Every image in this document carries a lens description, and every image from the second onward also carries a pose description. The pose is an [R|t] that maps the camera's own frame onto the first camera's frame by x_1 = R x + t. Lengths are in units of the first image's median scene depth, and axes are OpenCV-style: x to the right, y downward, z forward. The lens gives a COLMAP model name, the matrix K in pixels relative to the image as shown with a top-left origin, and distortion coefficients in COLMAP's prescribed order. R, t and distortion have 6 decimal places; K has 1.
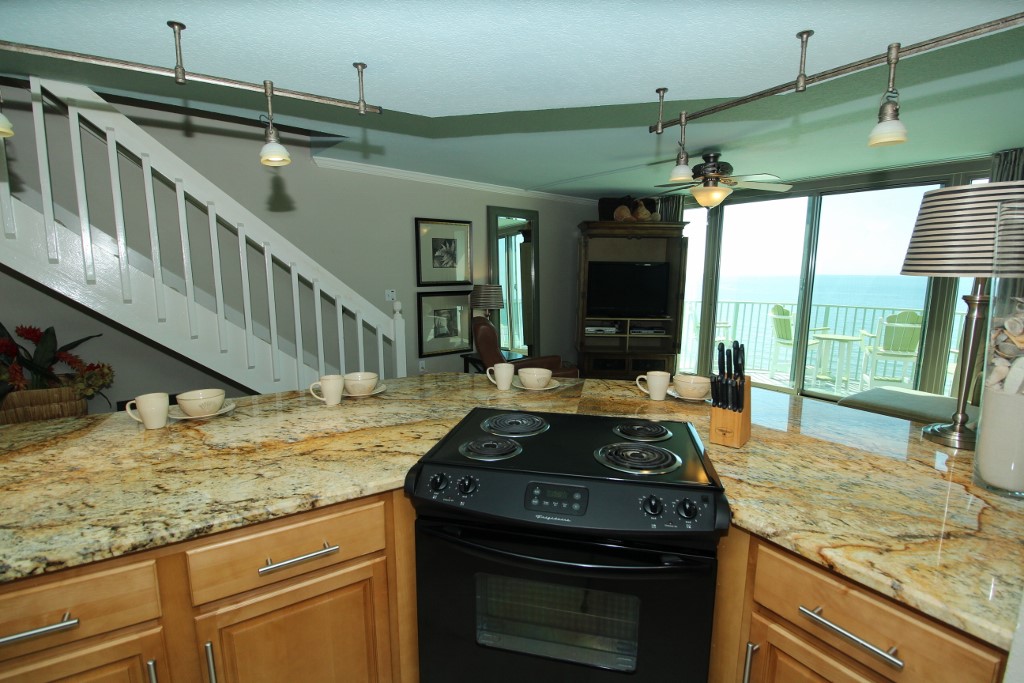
lens RADIAL K [[475.1, 0, 509.8], [0, 475.1, 344.6], [0, 0, 1]] dist [-0.003267, -0.011647]
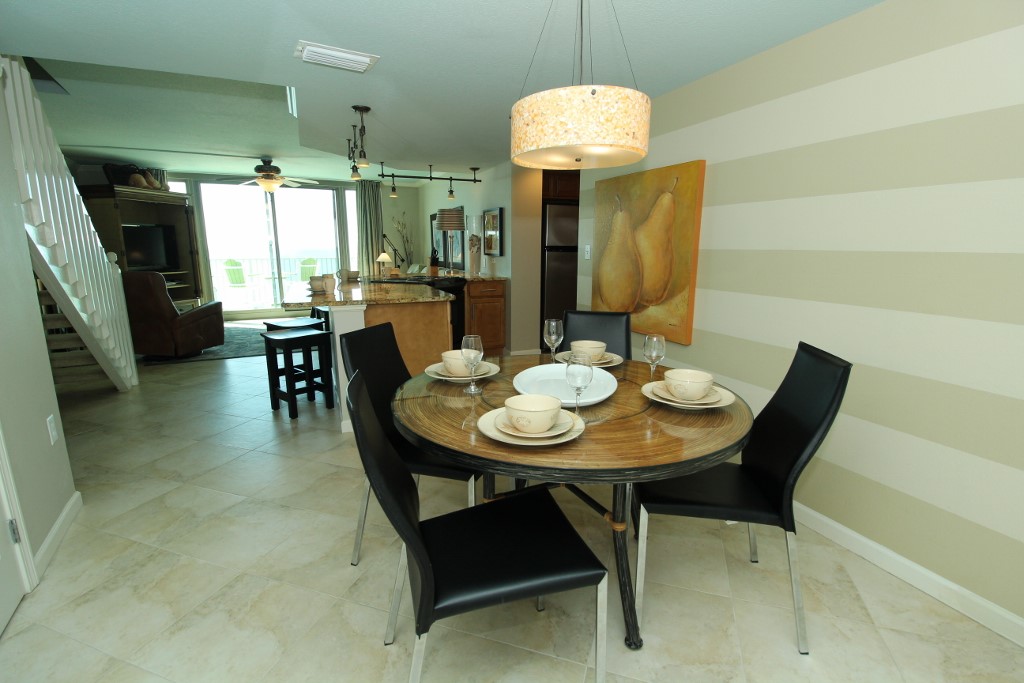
lens RADIAL K [[475.1, 0, 512.6], [0, 475.1, 343.3], [0, 0, 1]] dist [-0.003267, -0.011647]
pose [[0.167696, -0.202539, 0.964809, -0.791654], [0.149980, 0.972518, 0.178088, 0.039029], [-0.974363, 0.114838, 0.193464, -0.058080]]
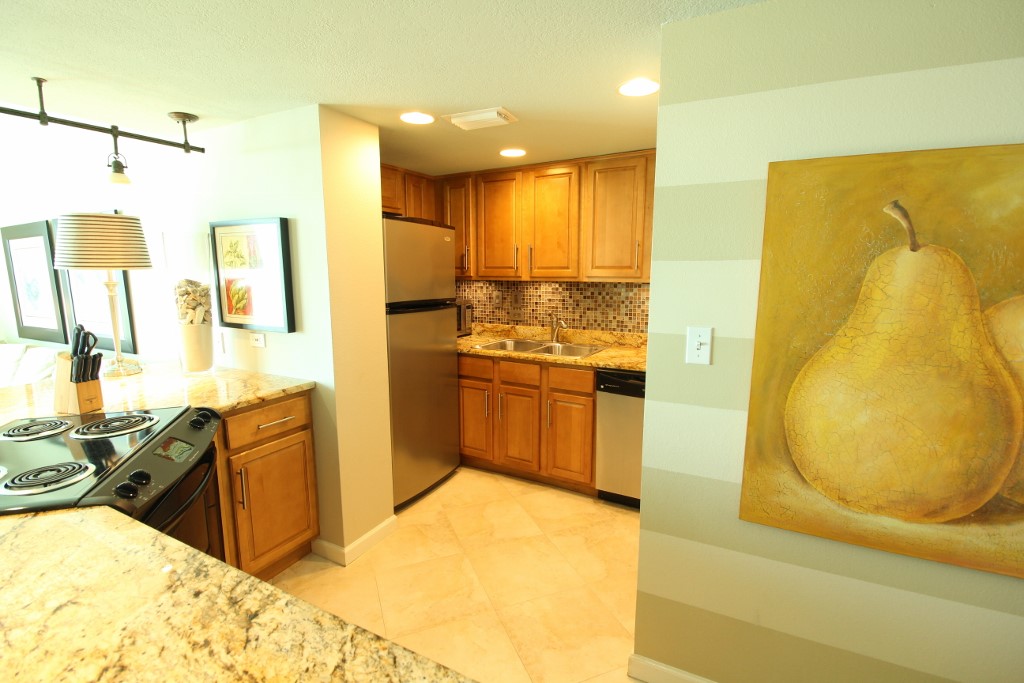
lens RADIAL K [[475.1, 0, 511.2], [0, 475.1, 343.5], [0, 0, 1]] dist [-0.003267, -0.011647]
pose [[-0.503235, -0.138260, 0.853017, -0.281963], [0.130925, 0.963524, 0.233410, -0.024420], [-0.854174, 0.229142, -0.466777, 0.157105]]
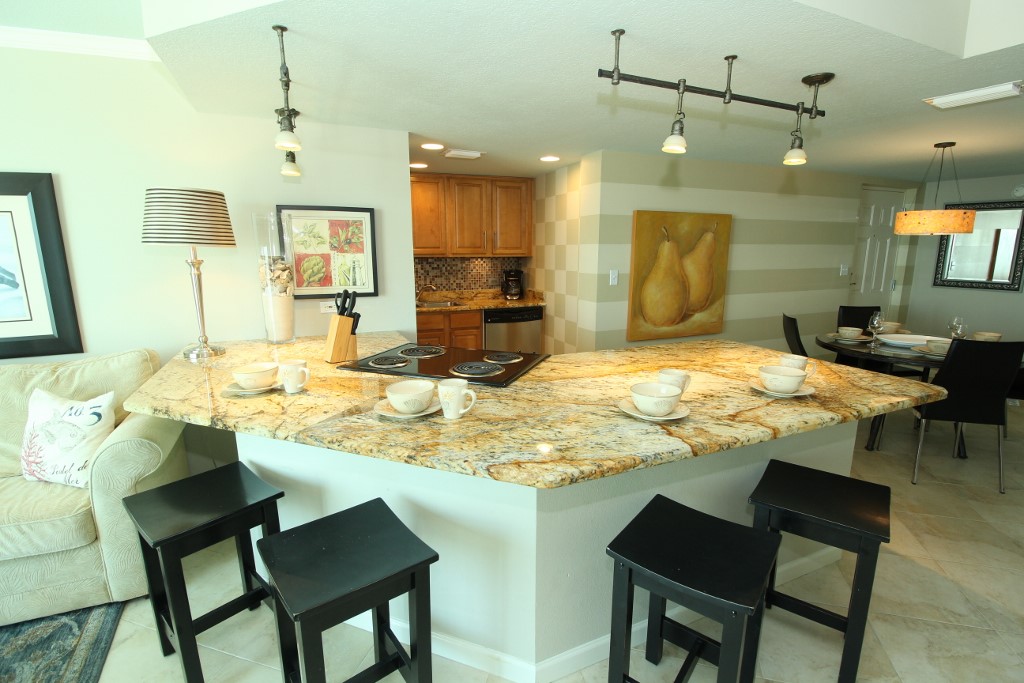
lens RADIAL K [[475.1, 0, 511.6], [0, 475.1, 344.7], [0, 0, 1]] dist [-0.003267, -0.011647]
pose [[-0.989536, -0.030671, 0.140991, -0.072244], [0.019748, 0.939162, 0.342906, -0.090846], [-0.142931, 0.342102, -0.928729, 0.609899]]
